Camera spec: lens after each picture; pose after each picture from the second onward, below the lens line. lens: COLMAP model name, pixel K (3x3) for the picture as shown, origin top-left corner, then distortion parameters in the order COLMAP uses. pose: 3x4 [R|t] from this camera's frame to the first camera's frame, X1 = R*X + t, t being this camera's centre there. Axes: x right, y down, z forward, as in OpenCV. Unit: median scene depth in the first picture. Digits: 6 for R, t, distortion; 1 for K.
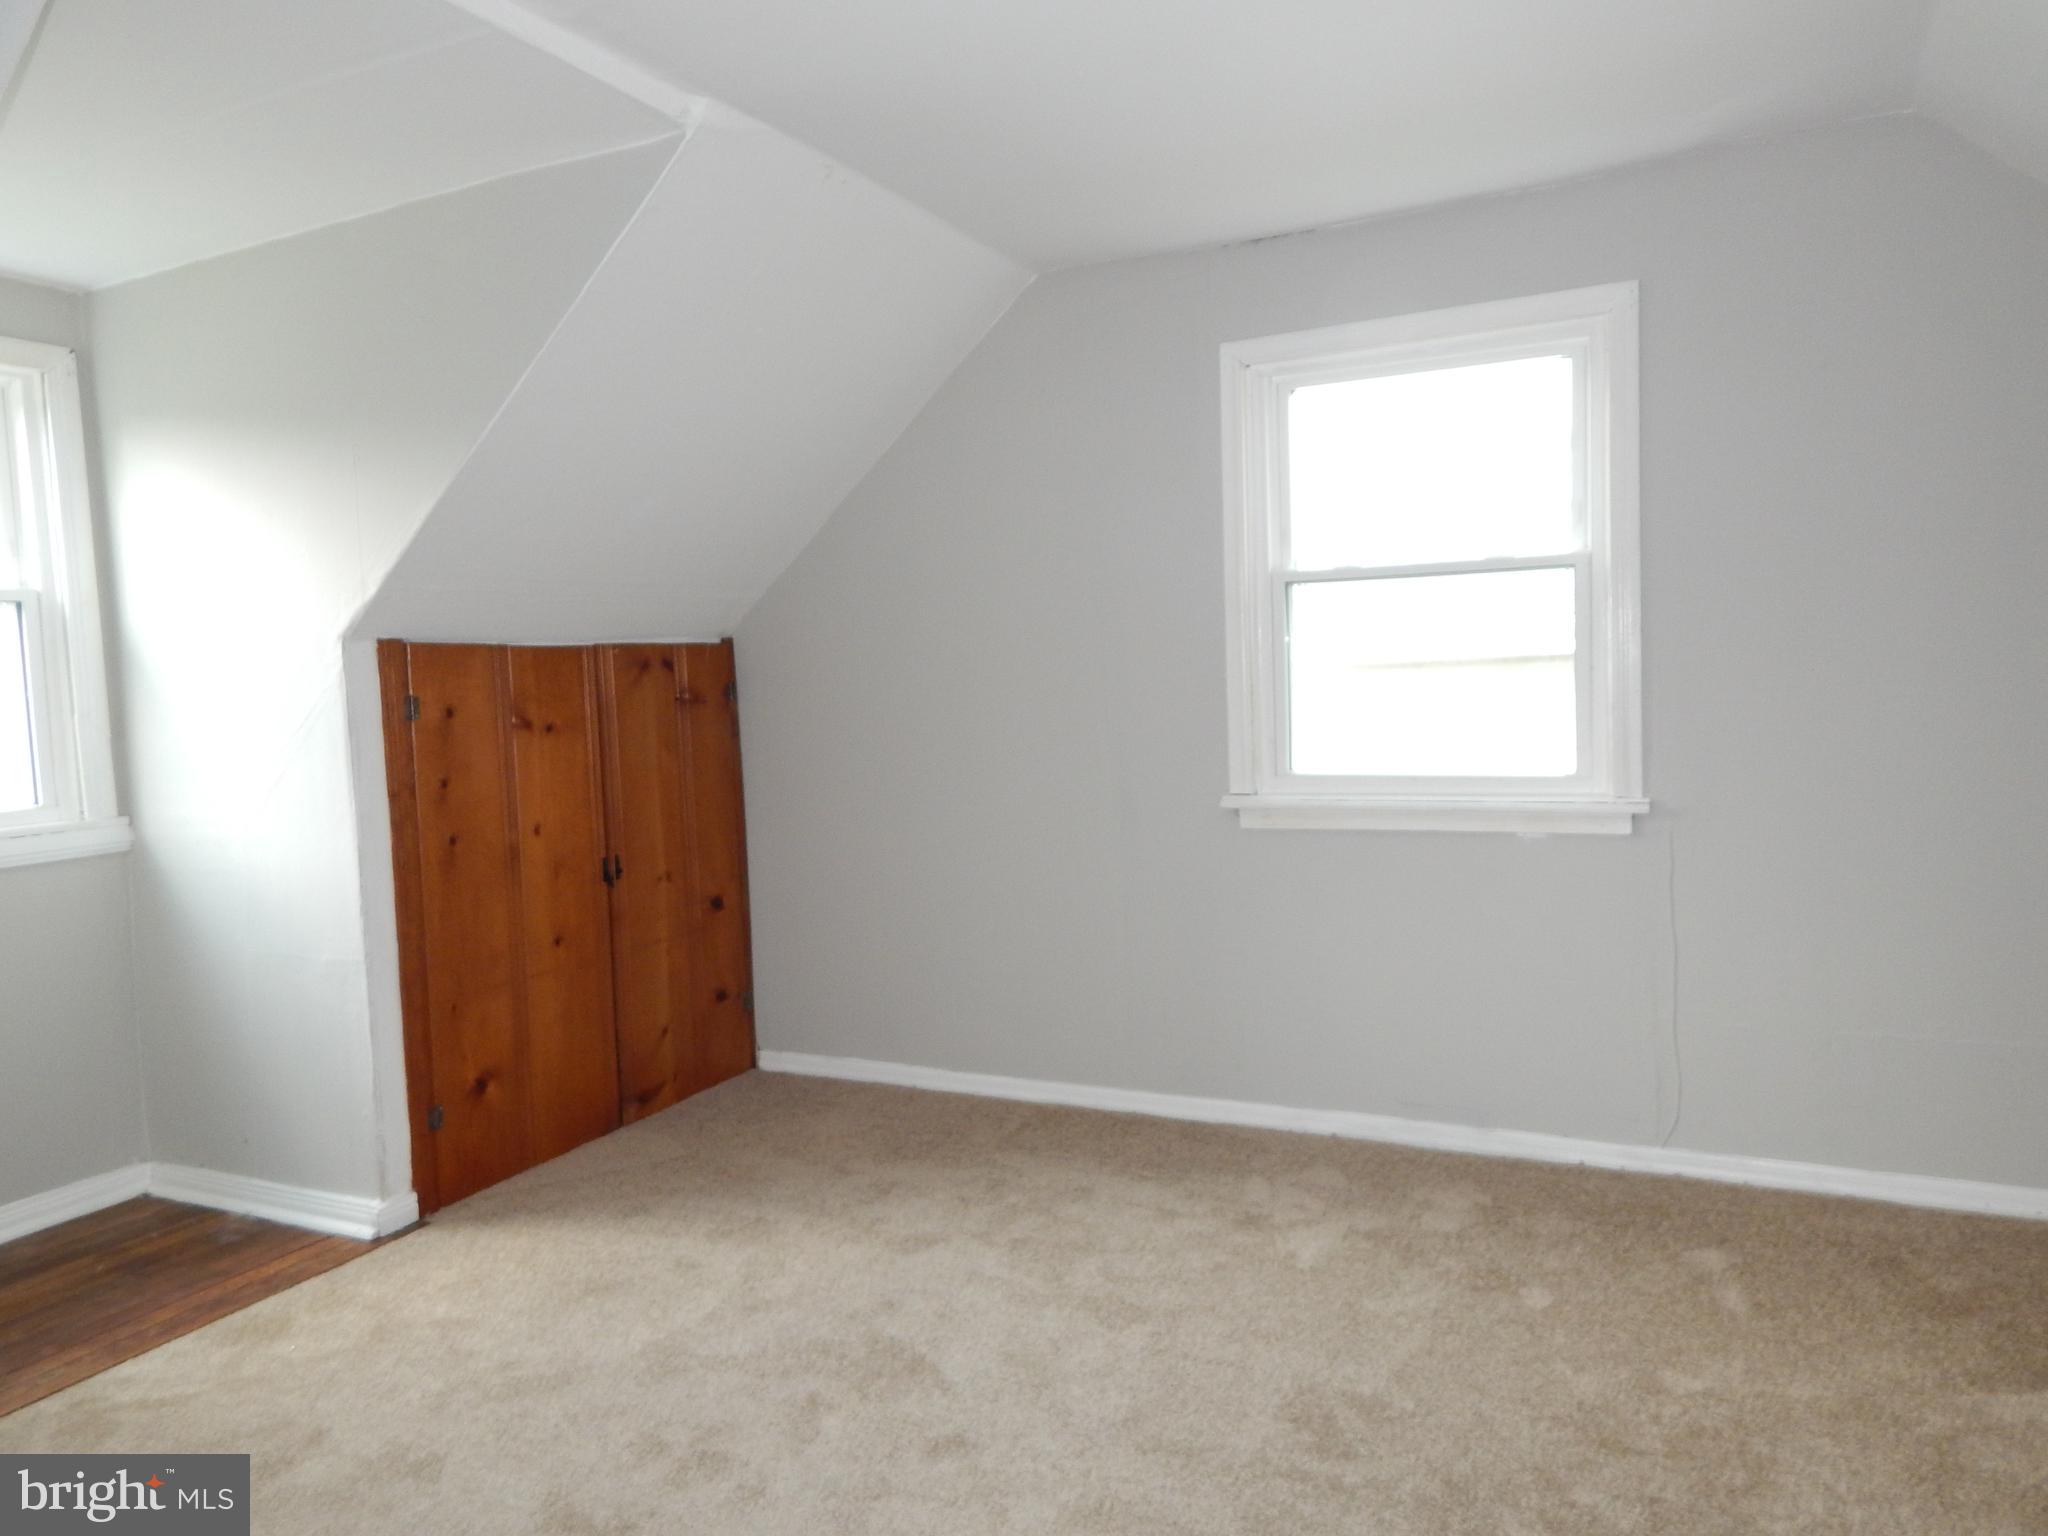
lens RADIAL K [[1364.6, 0, 1030.3], [0, 1364.6, 752.7], [0, 0, 1]] dist [0.009302, -0.006823]
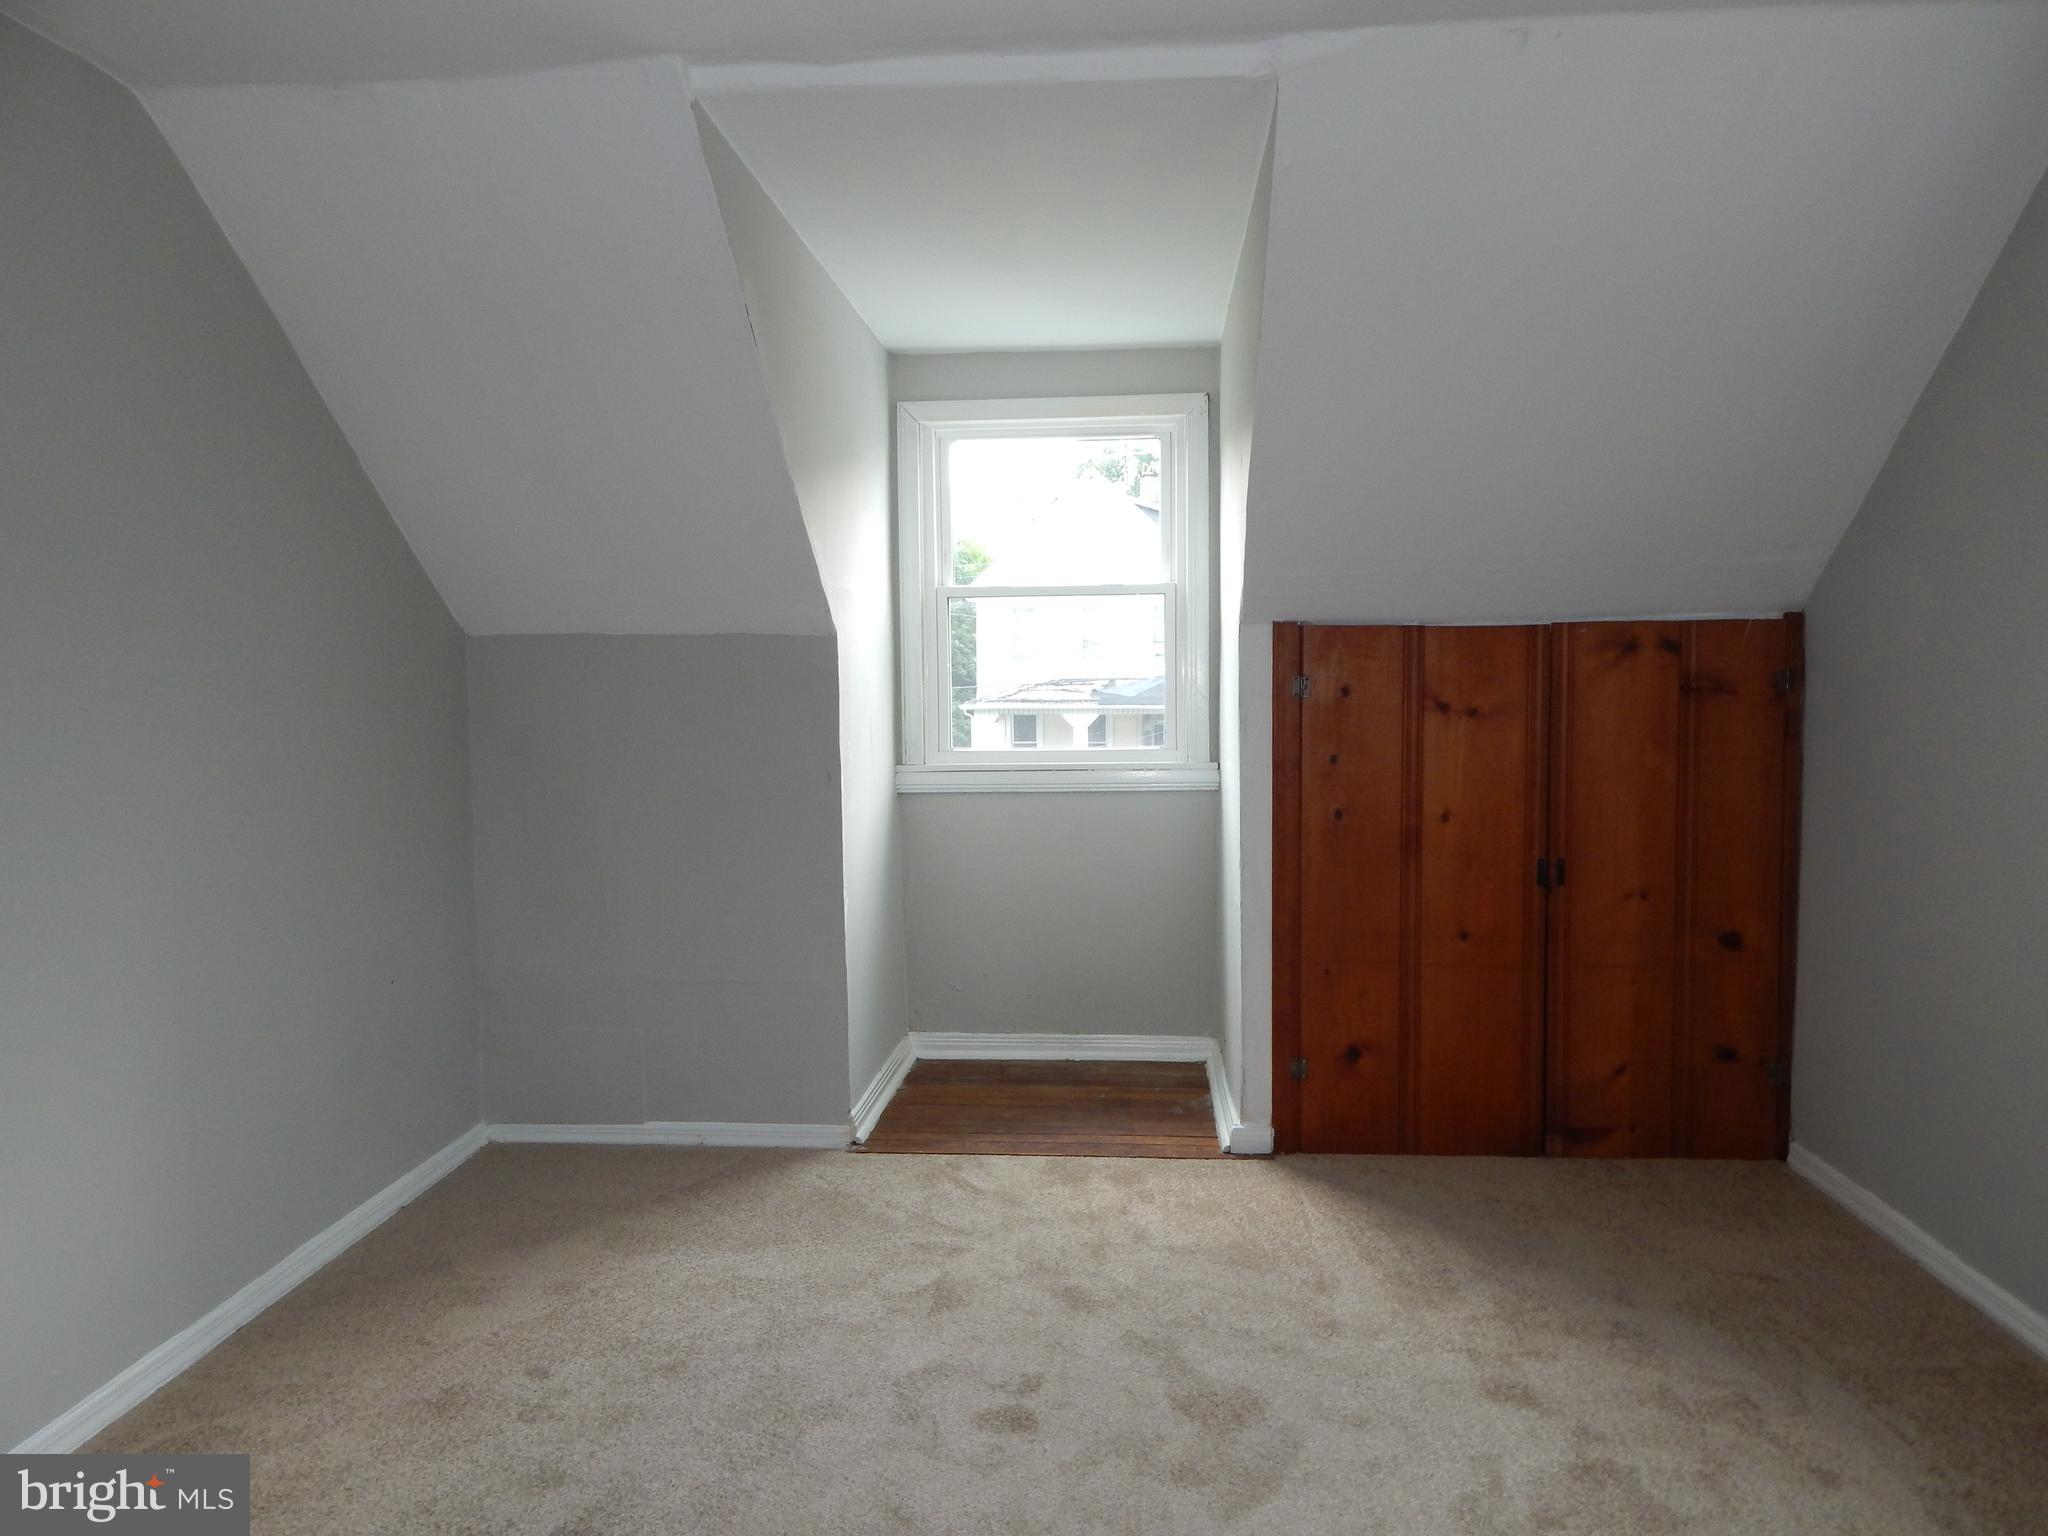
lens RADIAL K [[1364.6, 0, 1030.3], [0, 1364.6, 752.7], [0, 0, 1]] dist [0.009302, -0.006823]
pose [[0.376417, 0.088133, -0.922249, 0.436576], [-0.060882, 0.995666, 0.070300, -0.040444], [0.924448, 0.029686, 0.380152, 0.376122]]
